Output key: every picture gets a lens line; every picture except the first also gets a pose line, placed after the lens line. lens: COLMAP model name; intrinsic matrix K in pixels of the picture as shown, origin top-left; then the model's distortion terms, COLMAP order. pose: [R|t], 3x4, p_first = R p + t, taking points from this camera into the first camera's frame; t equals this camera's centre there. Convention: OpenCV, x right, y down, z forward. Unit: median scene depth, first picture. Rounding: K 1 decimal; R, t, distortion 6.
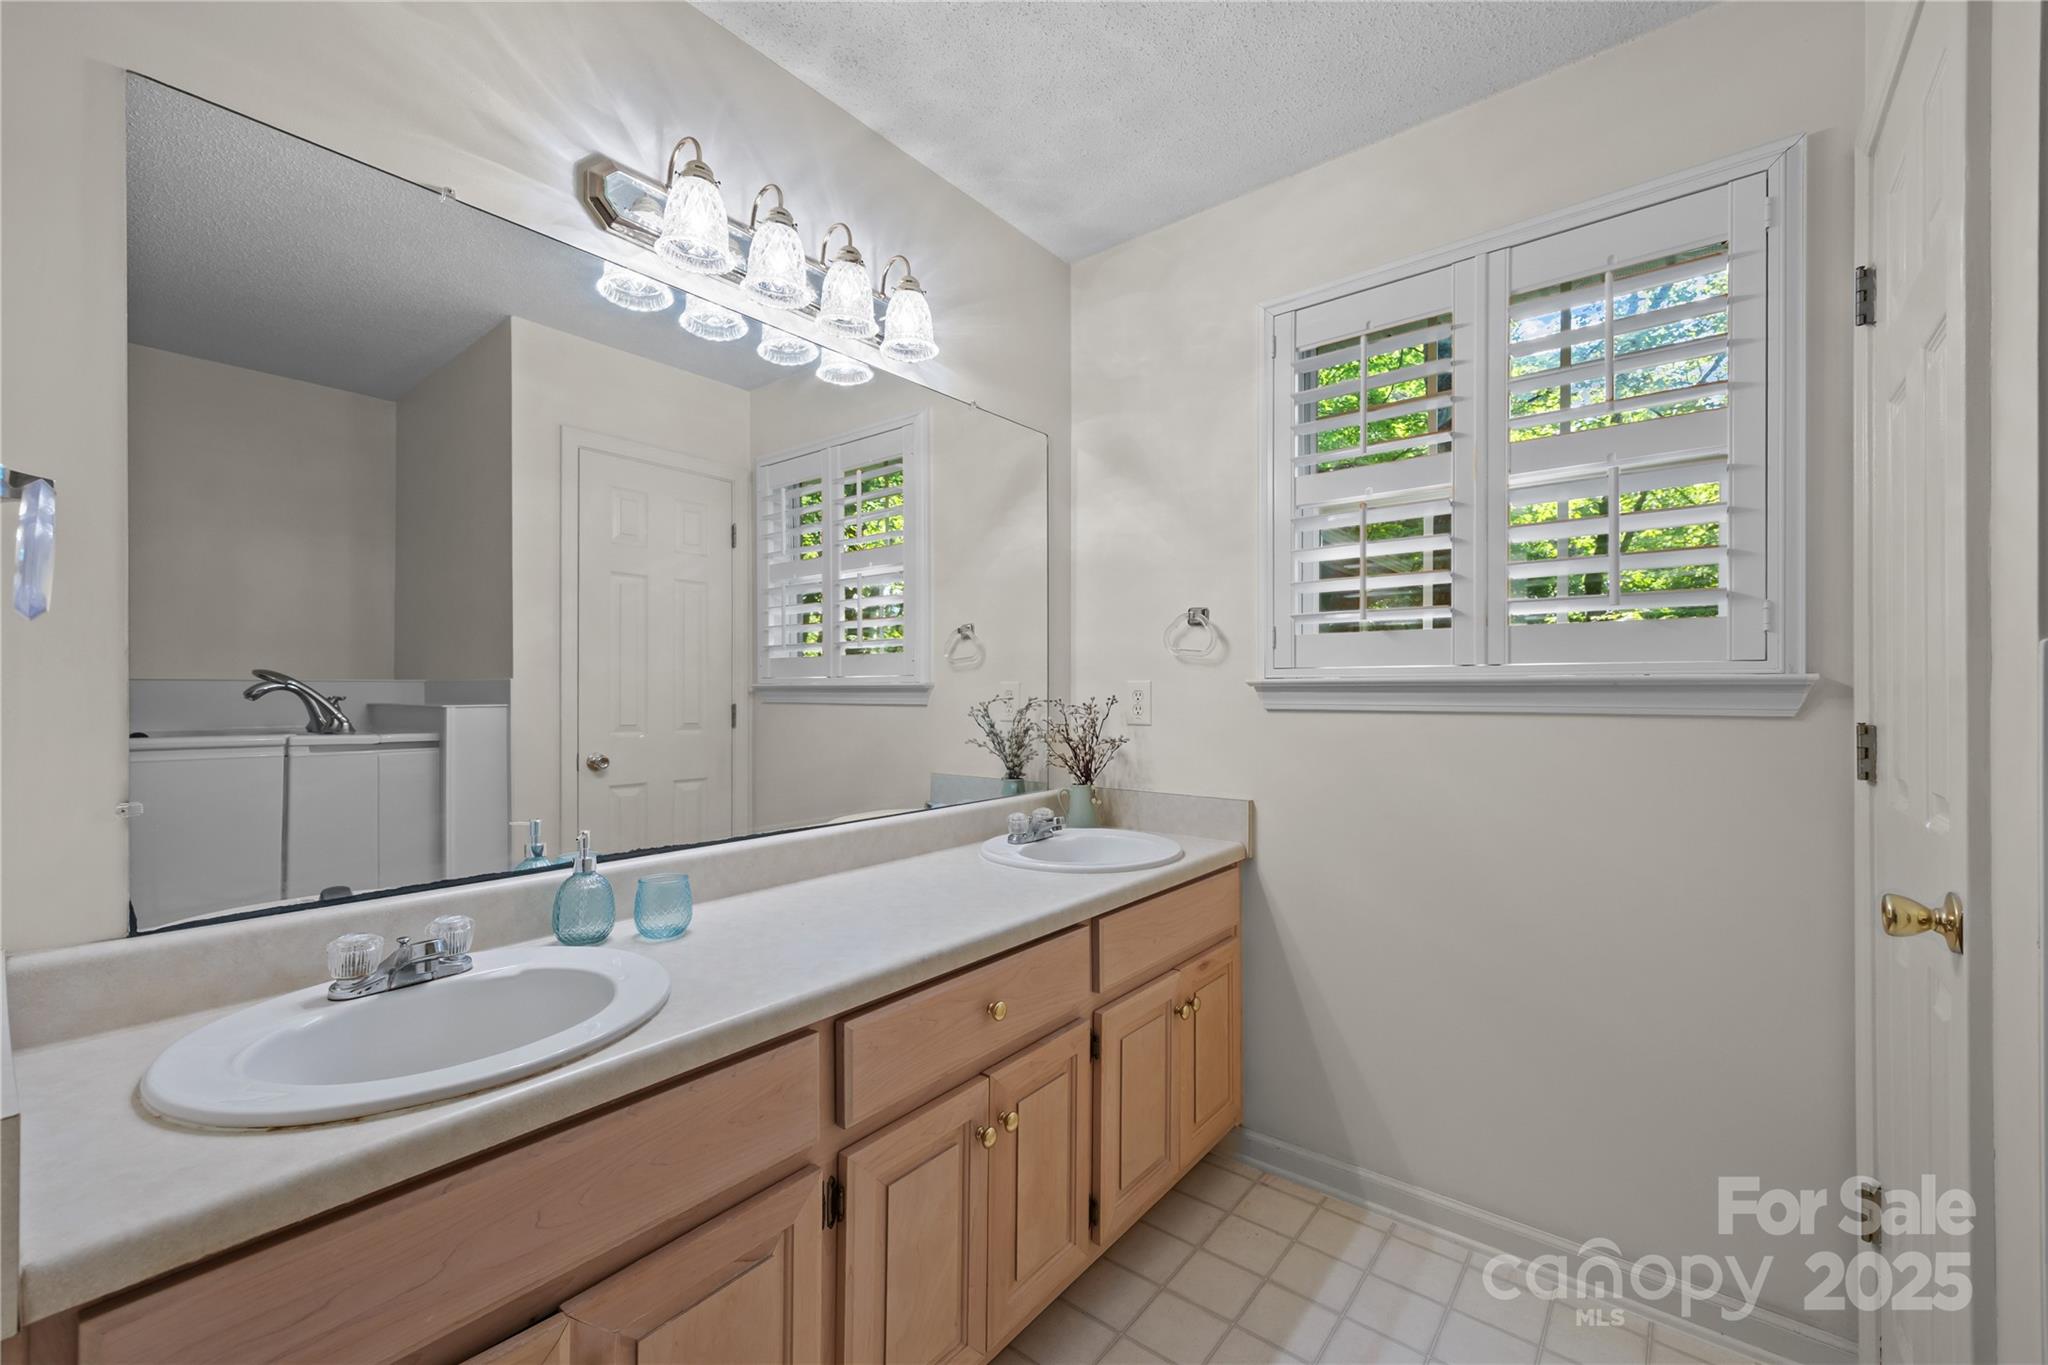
lens RADIAL K [[793.0, 0, 1092.5], [0, 793.0, 695.4], [0, 0, 1]] dist [0.000697, -0.000356]
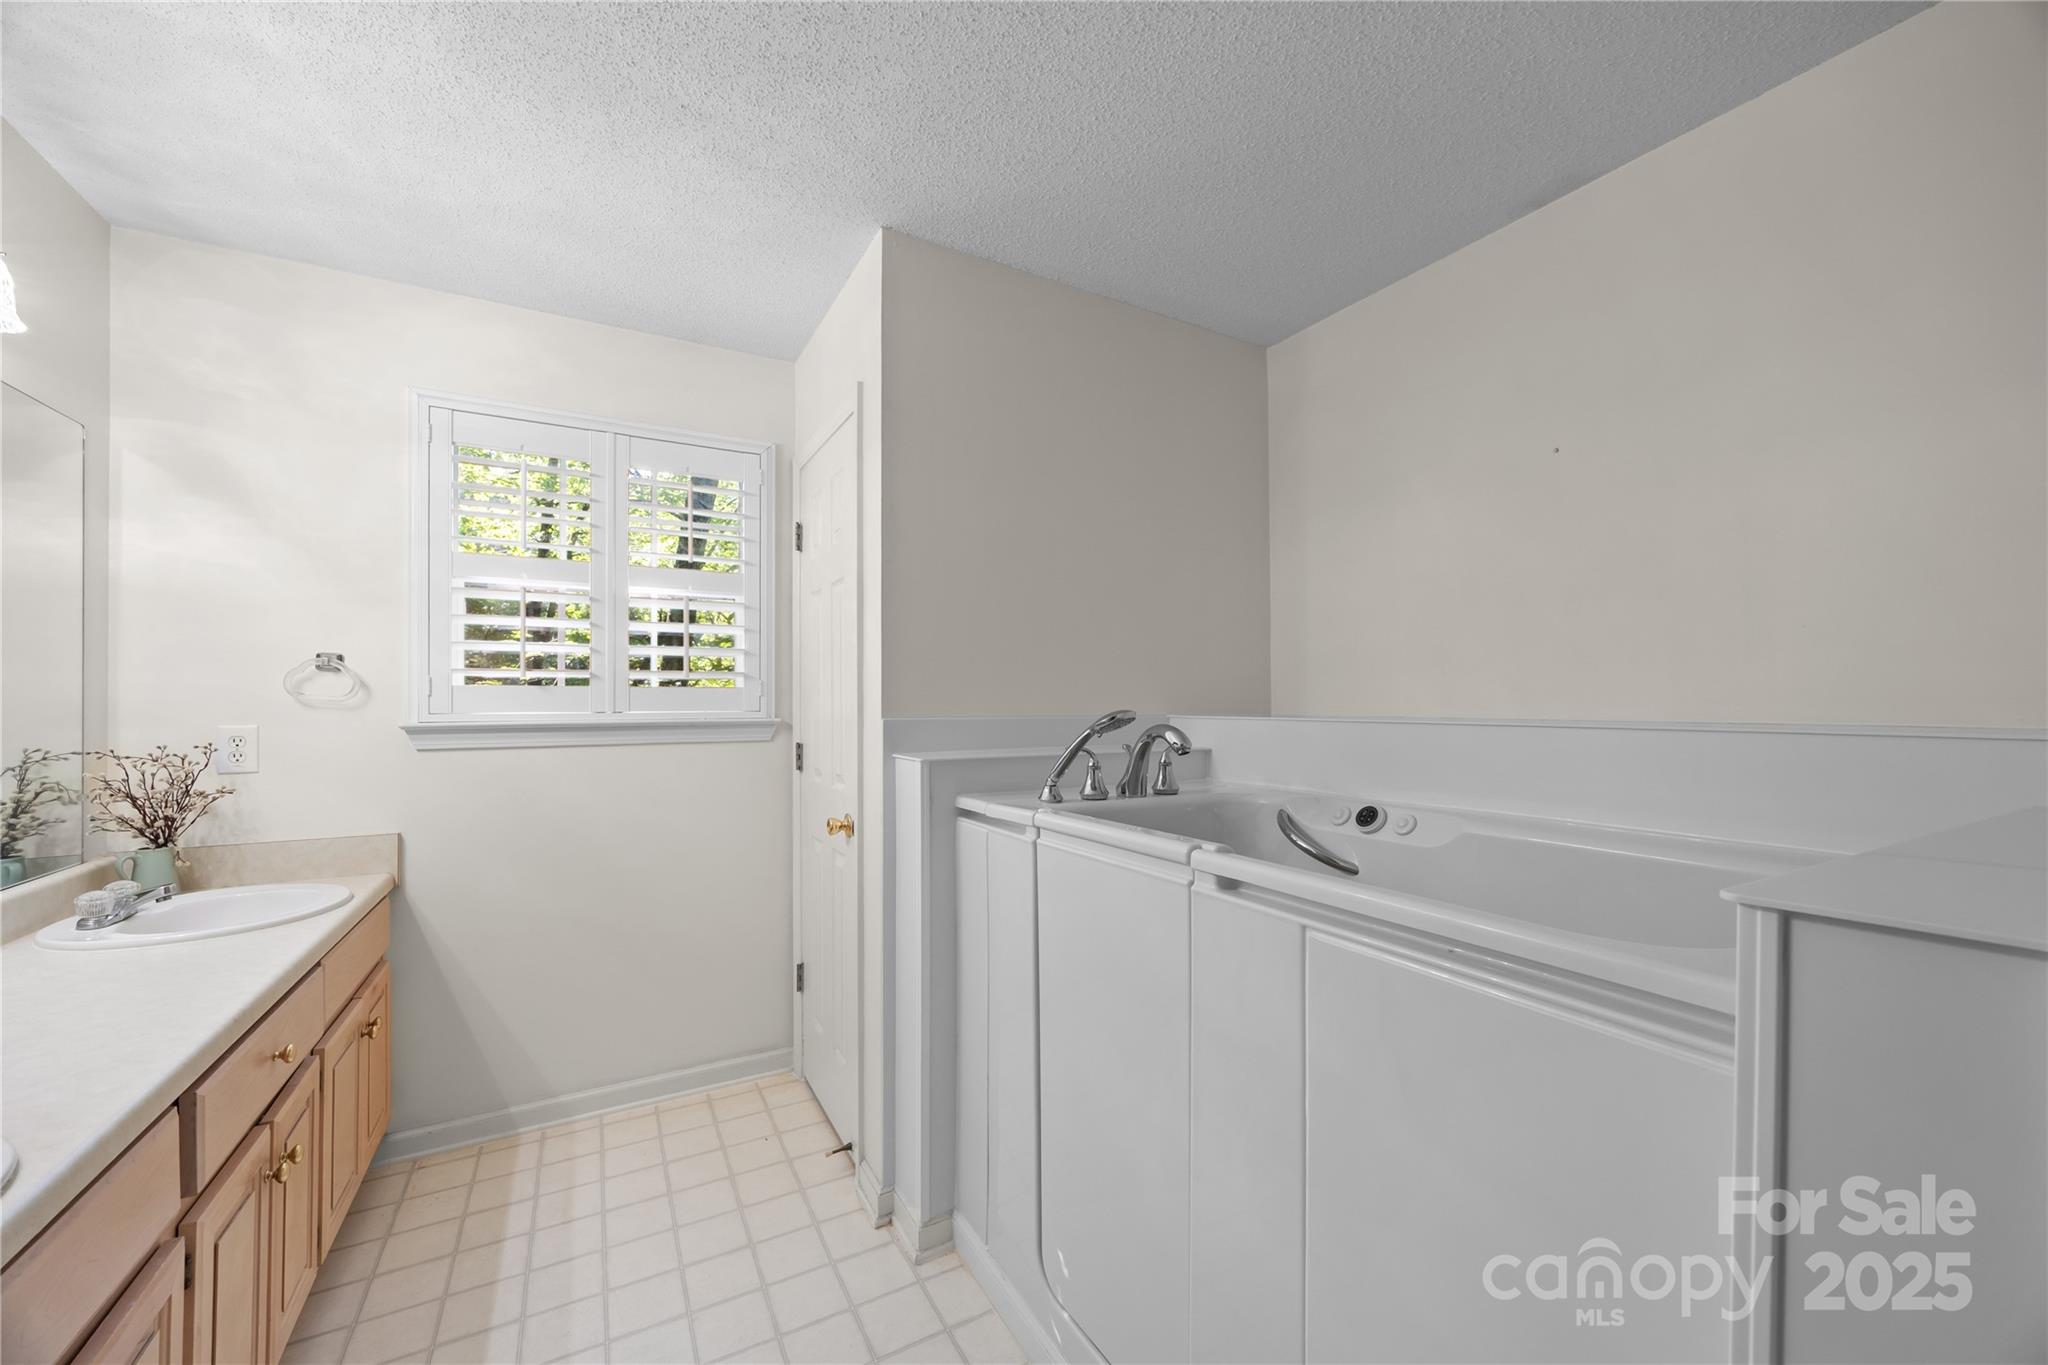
lens RADIAL K [[793.0, 0, 1021.3], [0, 793.0, 693.6], [0, 0, 1]] dist [0.000697, -0.000356]
pose [[0.375575, 0.005717, 0.926774, -0.540614], [-0.001480, 0.999983, -0.005569, -0.061546], [-0.926791, 0.000720, 0.375578, -0.236509]]
